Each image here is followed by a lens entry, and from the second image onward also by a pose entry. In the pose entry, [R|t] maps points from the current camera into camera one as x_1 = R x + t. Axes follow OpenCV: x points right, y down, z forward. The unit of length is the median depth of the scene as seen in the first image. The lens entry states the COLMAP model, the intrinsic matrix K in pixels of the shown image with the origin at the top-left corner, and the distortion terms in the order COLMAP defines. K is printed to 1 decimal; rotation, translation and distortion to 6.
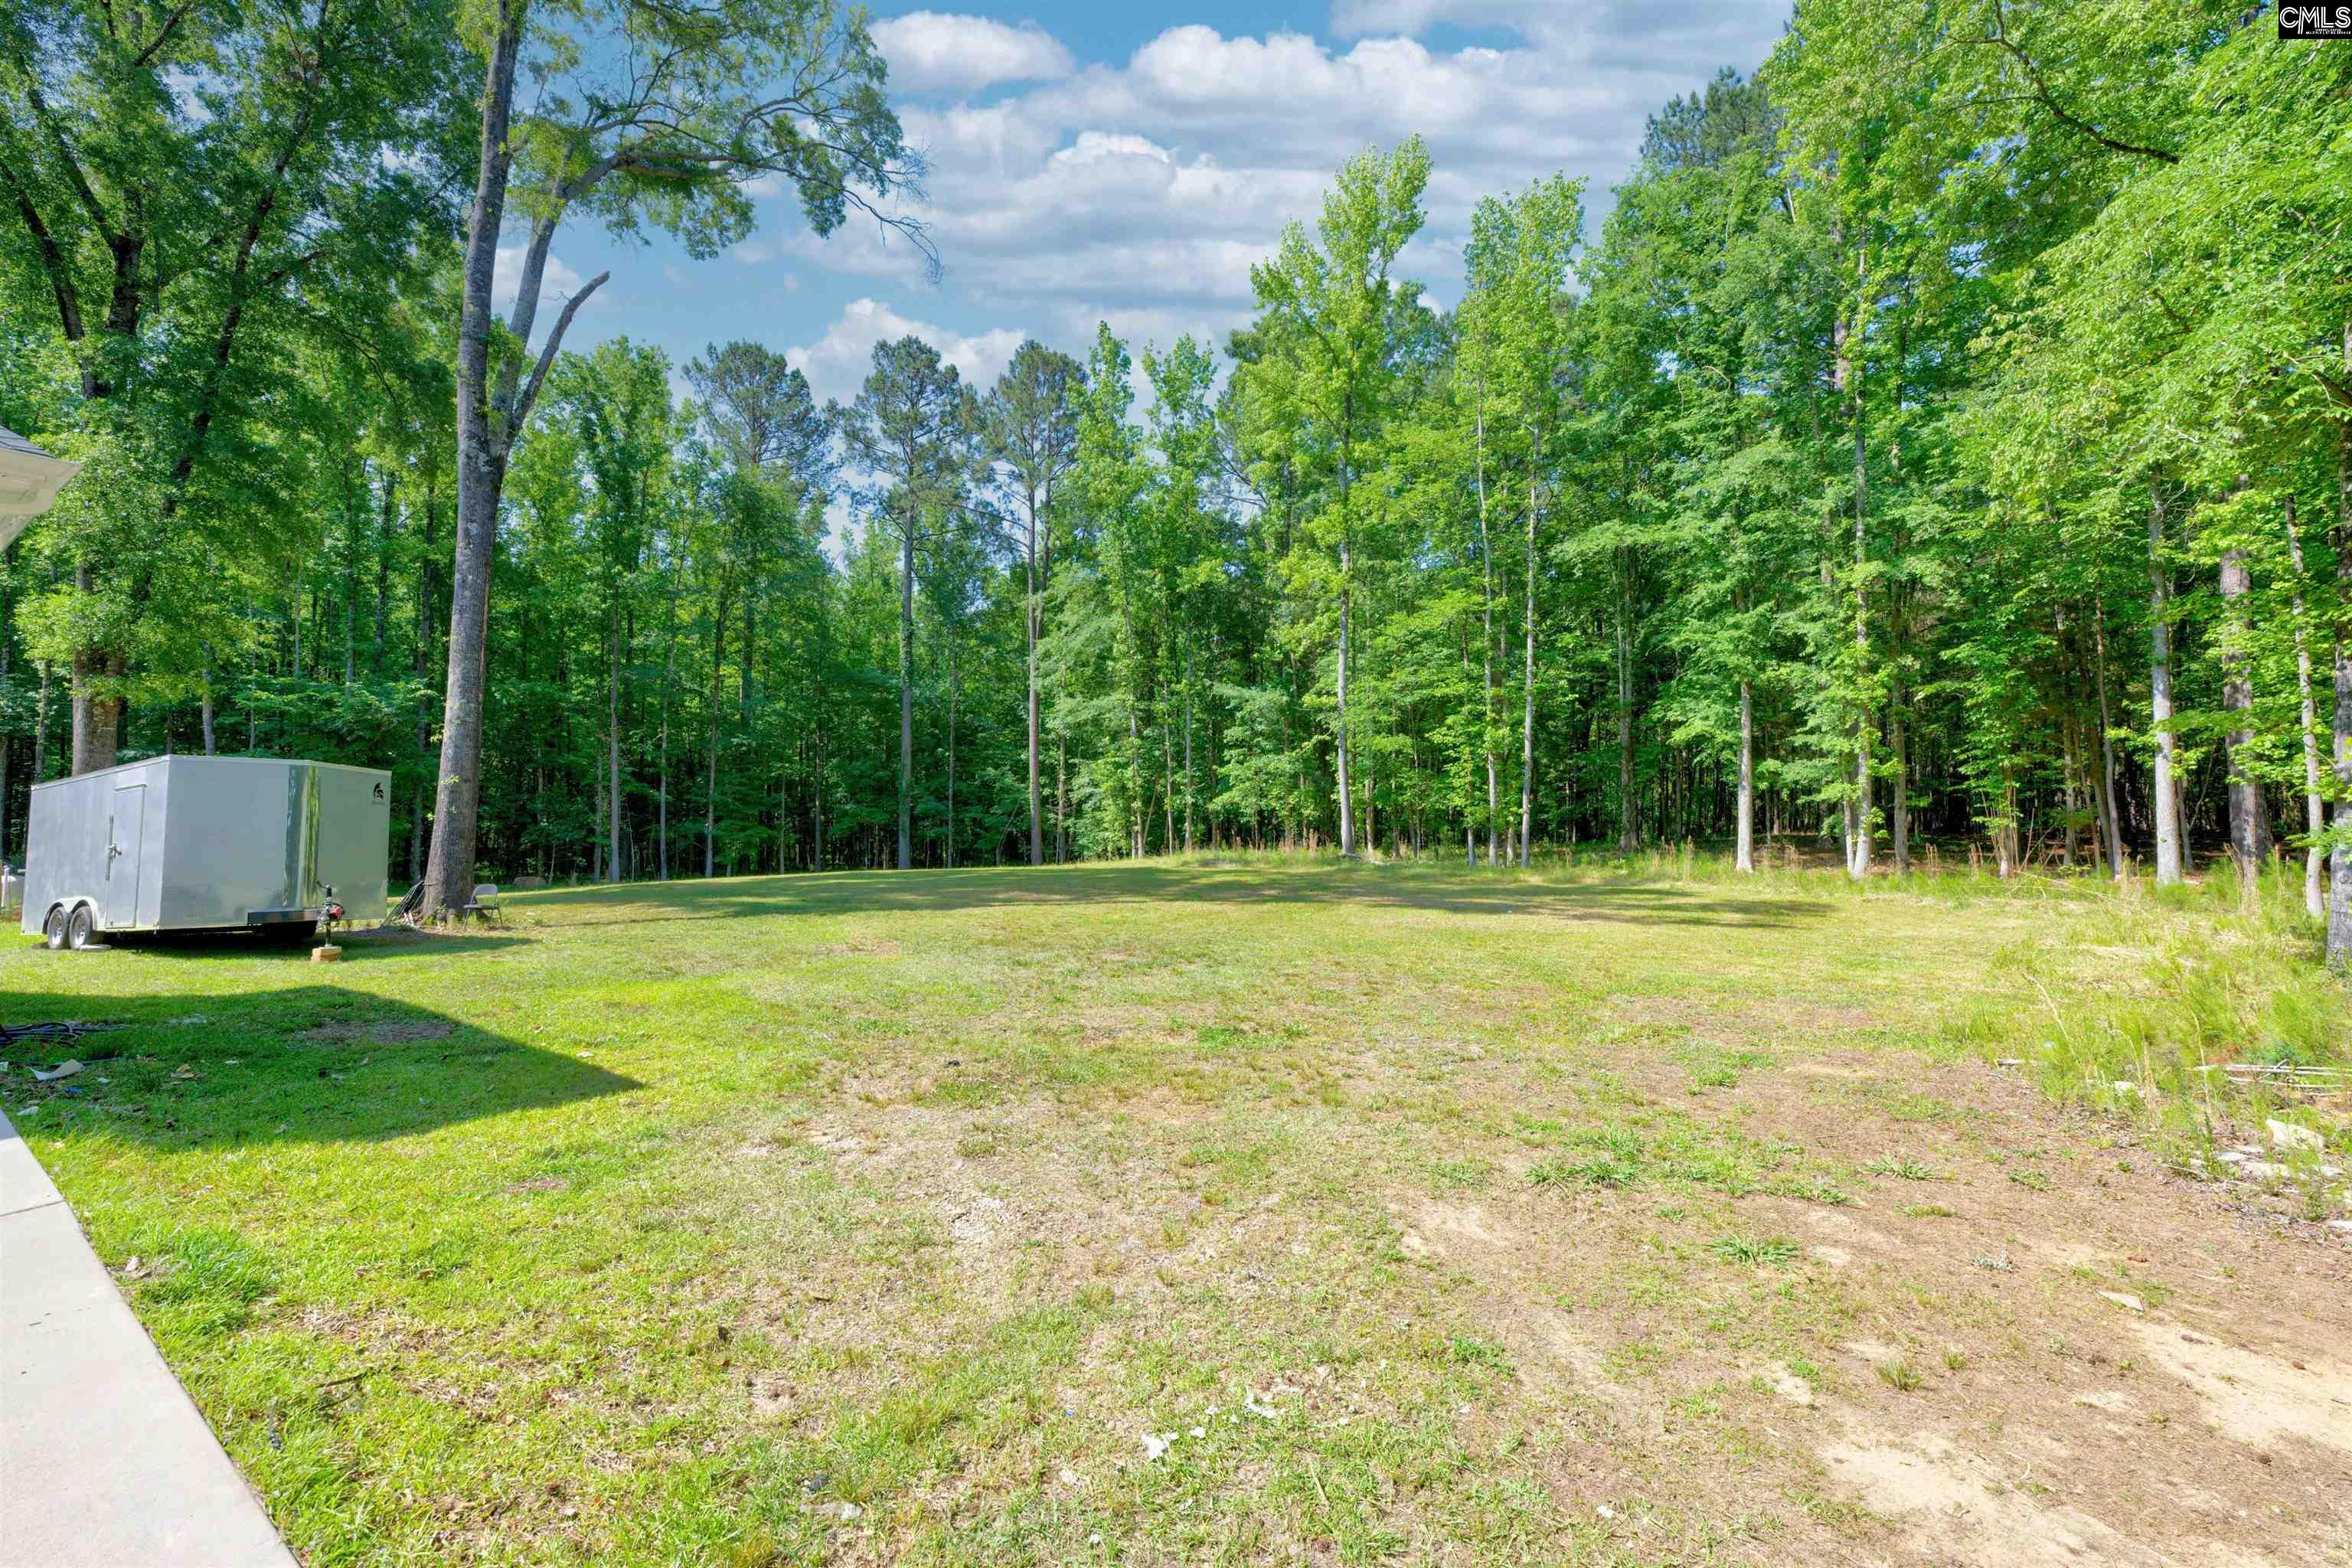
lens RADIAL K [[950.3, 0, 1184.2], [0, 950.3, 792.8], [0, 0, 1]] dist [-0.001017, -0.000108]
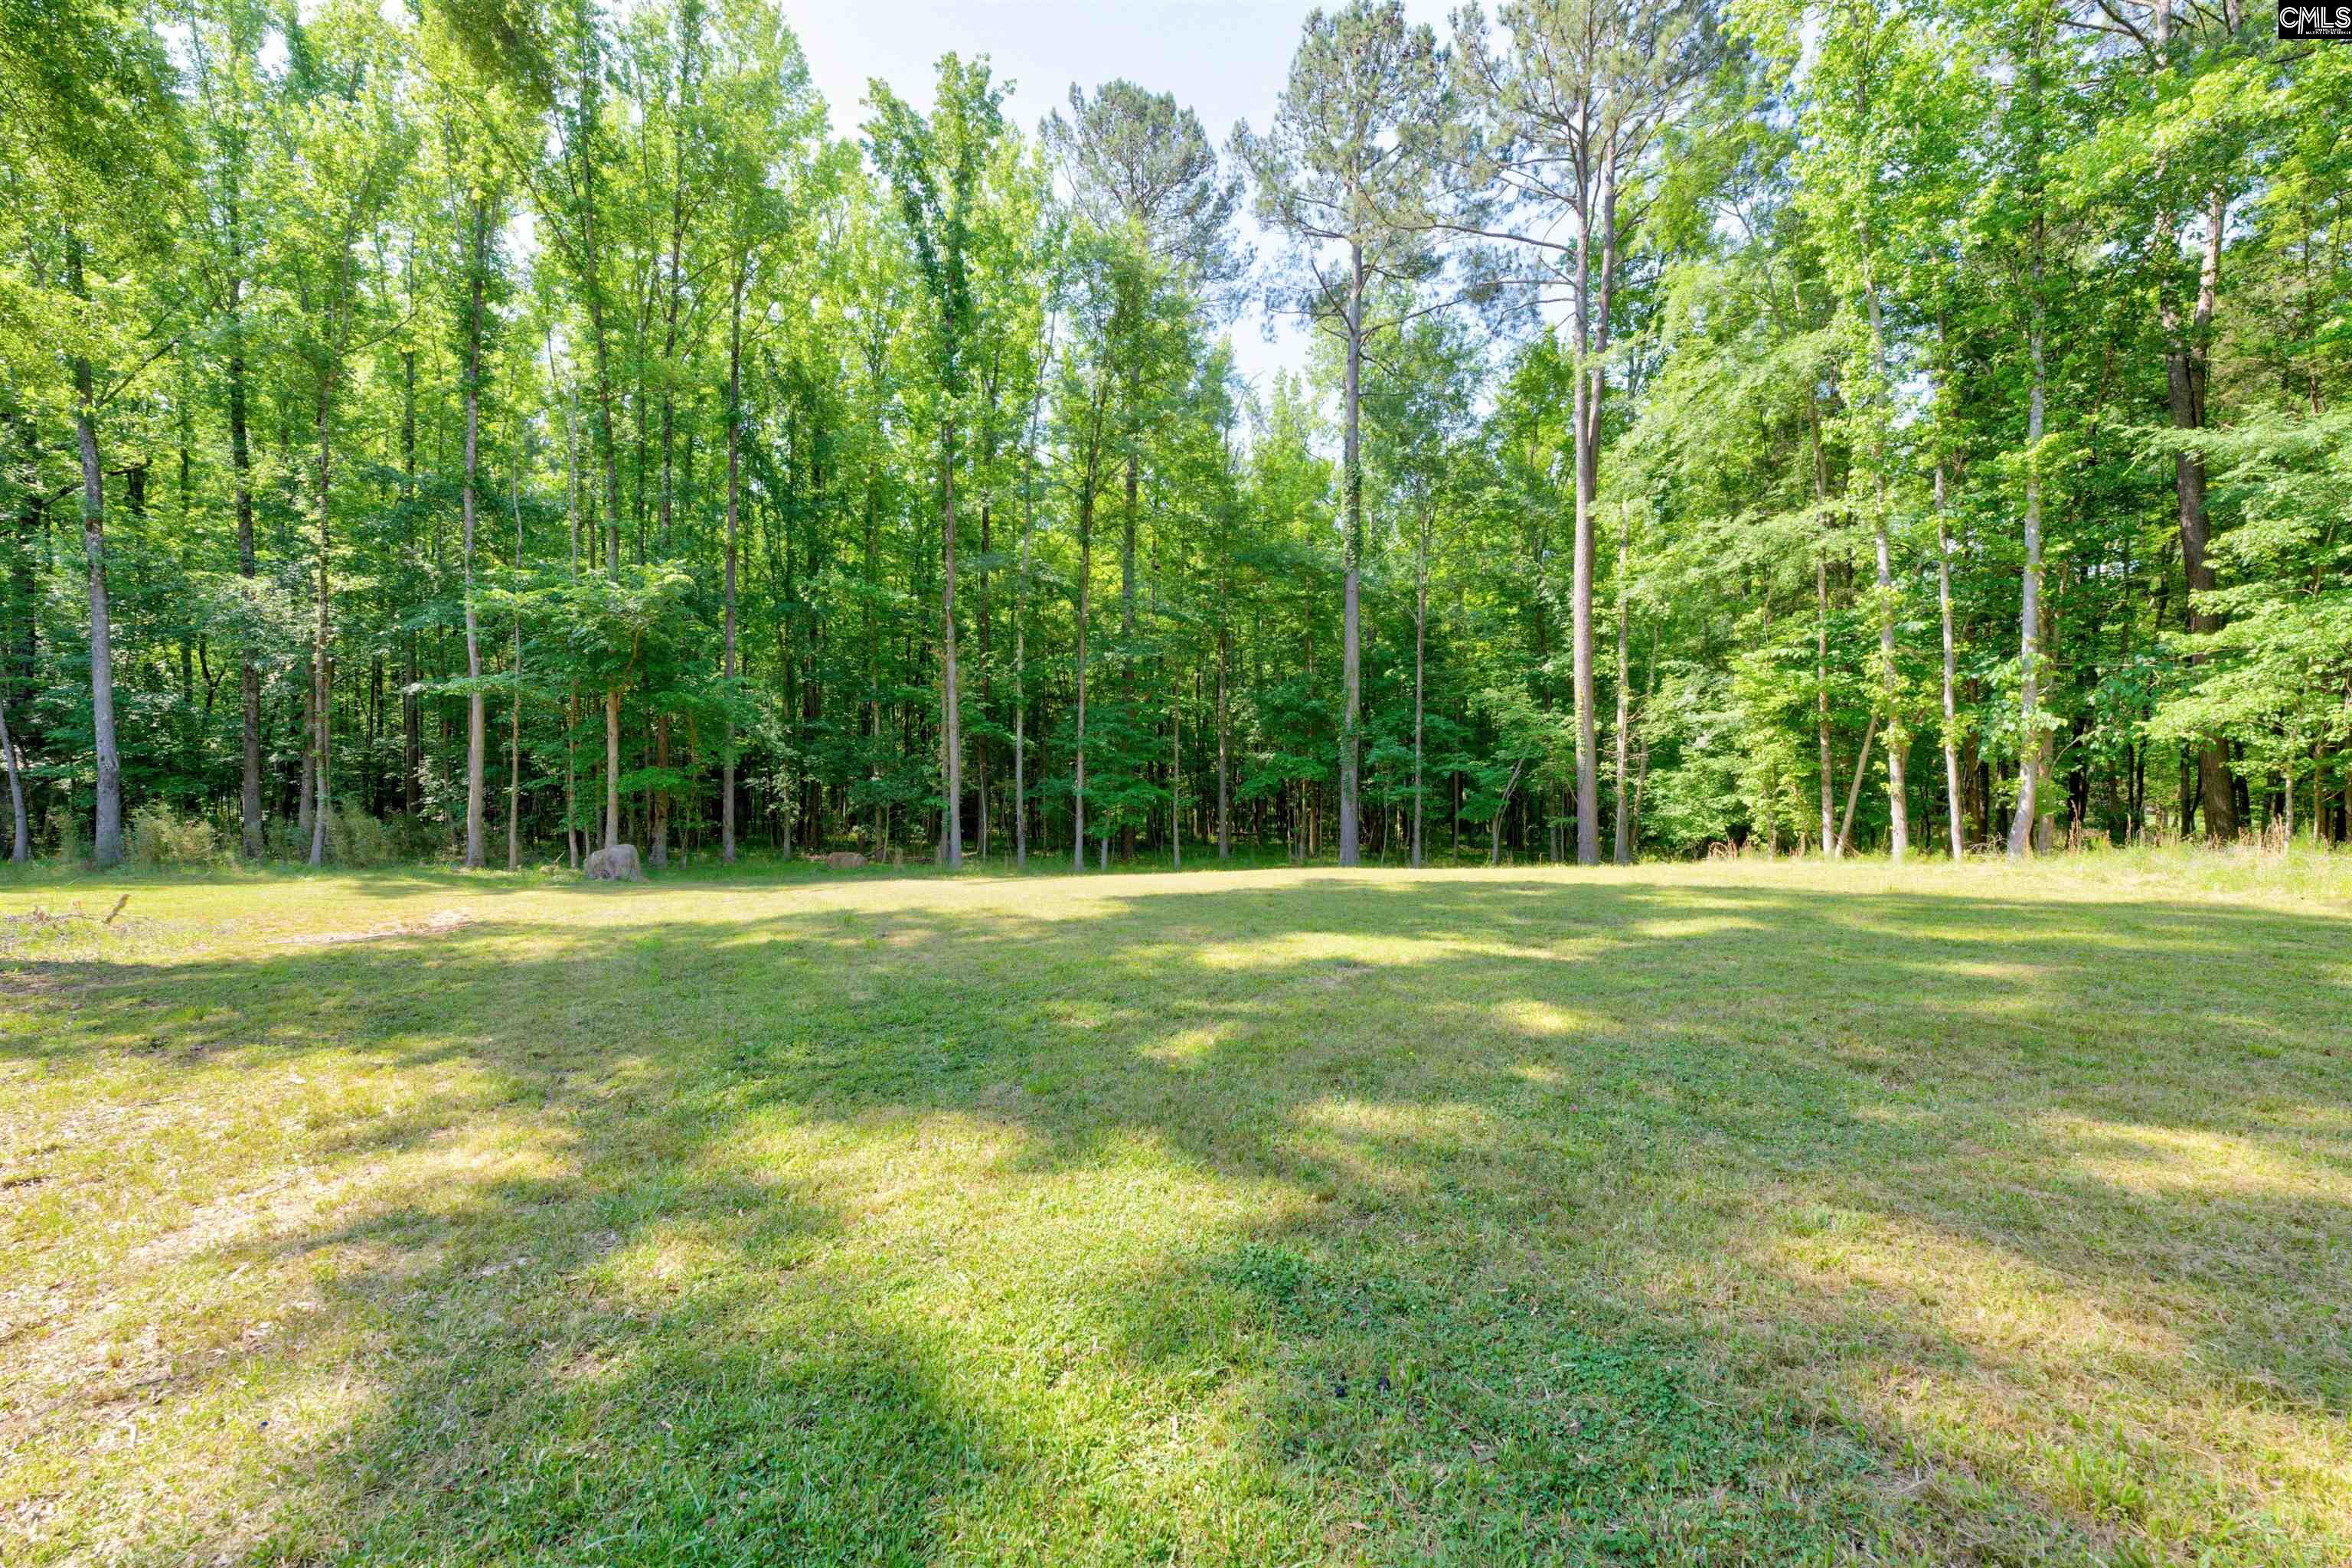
lens RADIAL K [[950.3, 0, 1184.2], [0, 950.3, 792.8], [0, 0, 1]] dist [-0.001017, -0.000108]
pose [[0.921903, 0.007074, -0.387357, -0.162650], [0.008196, 0.999253, 0.037755, 0.017647], [0.387335, -0.037981, 0.921157, 0.397434]]
